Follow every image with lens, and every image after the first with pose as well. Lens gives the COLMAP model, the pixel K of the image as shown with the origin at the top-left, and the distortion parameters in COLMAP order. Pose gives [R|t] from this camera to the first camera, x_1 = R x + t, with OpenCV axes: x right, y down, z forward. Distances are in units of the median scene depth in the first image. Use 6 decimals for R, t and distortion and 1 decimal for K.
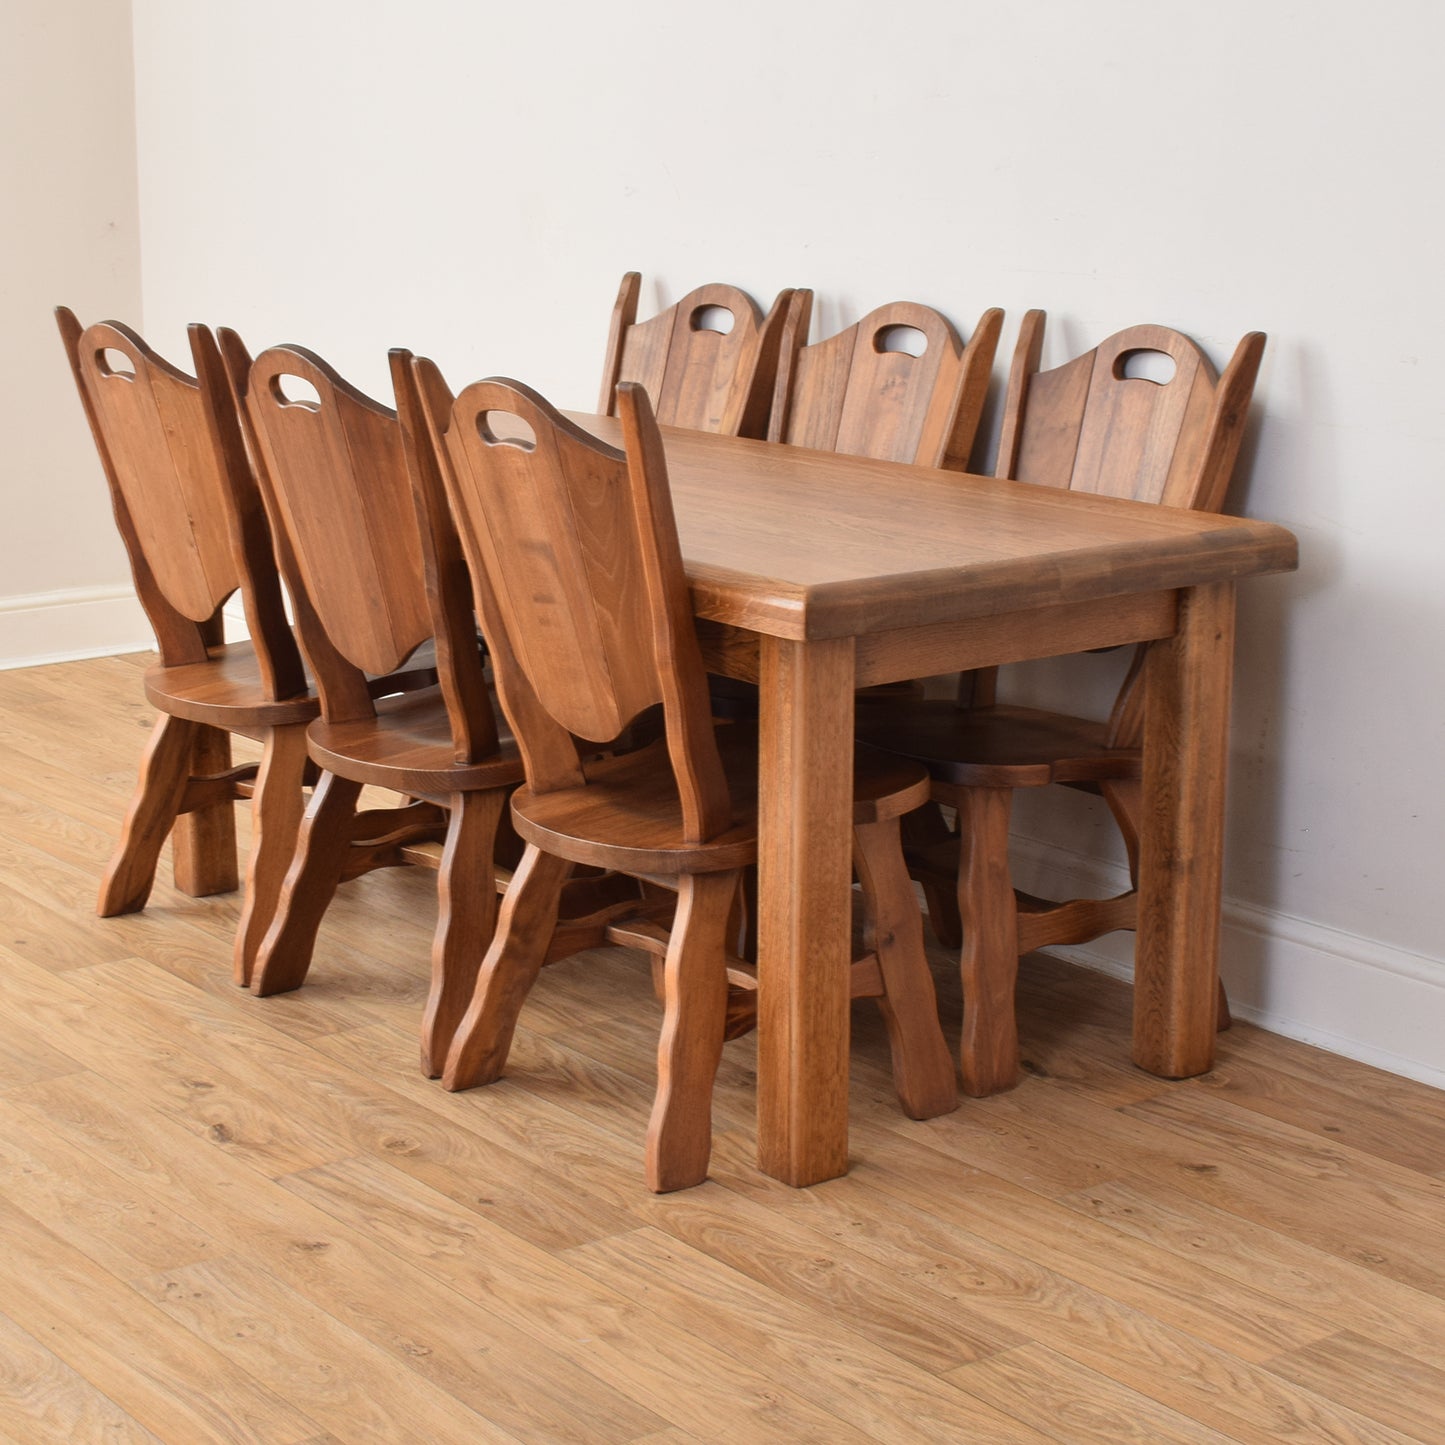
lens RADIAL K [[2885.6, 0, 649.1], [0, 2885.6, 721.6], [0, 0, 1]] dist [-0.006227, -0.018444]
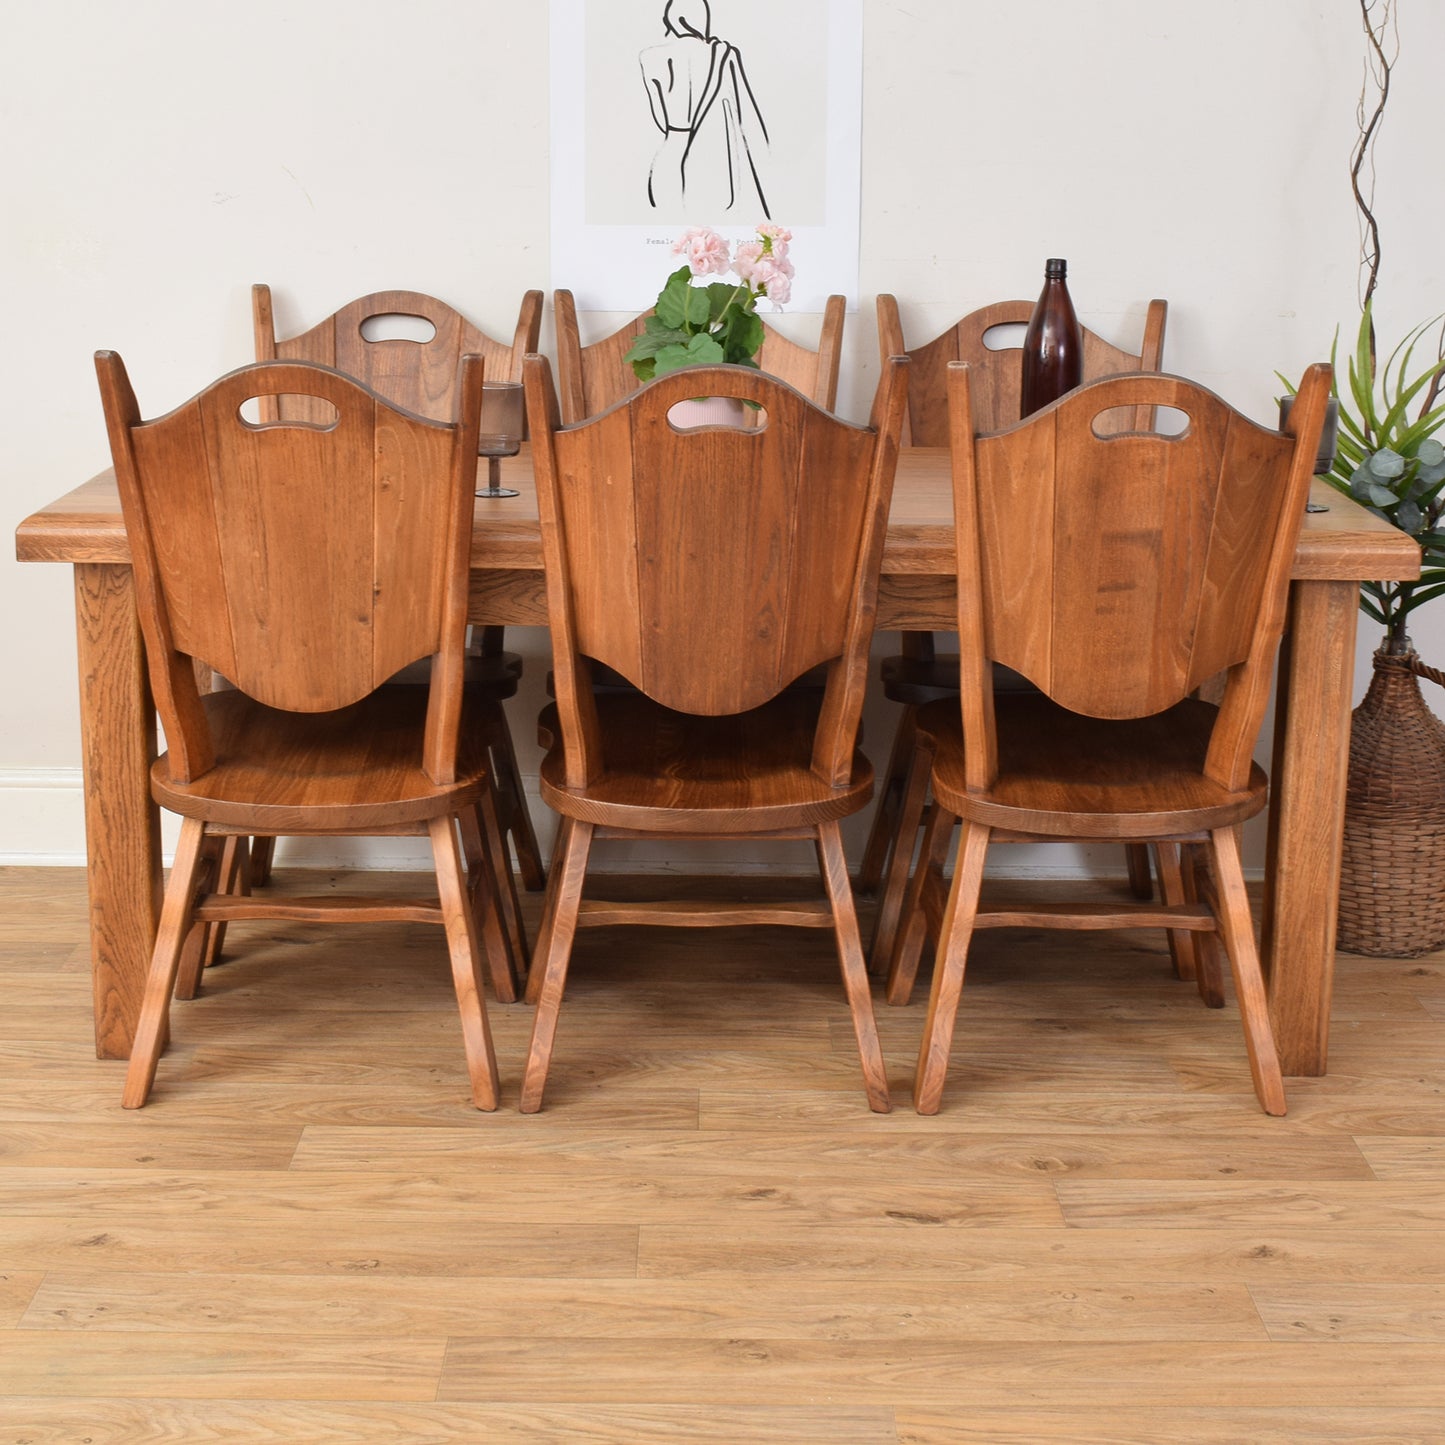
lens RADIAL K [[2795.3, 0, 722.0], [0, 2795.3, 559.0], [0, 0, 1]] dist [-0.011107, -0.009455]
pose [[0.579873, -0.124249, 0.805177, -0.775176], [0.161473, 0.986224, 0.035897, -0.093515], [-0.798545, 0.109198, 0.591947, 0.442188]]
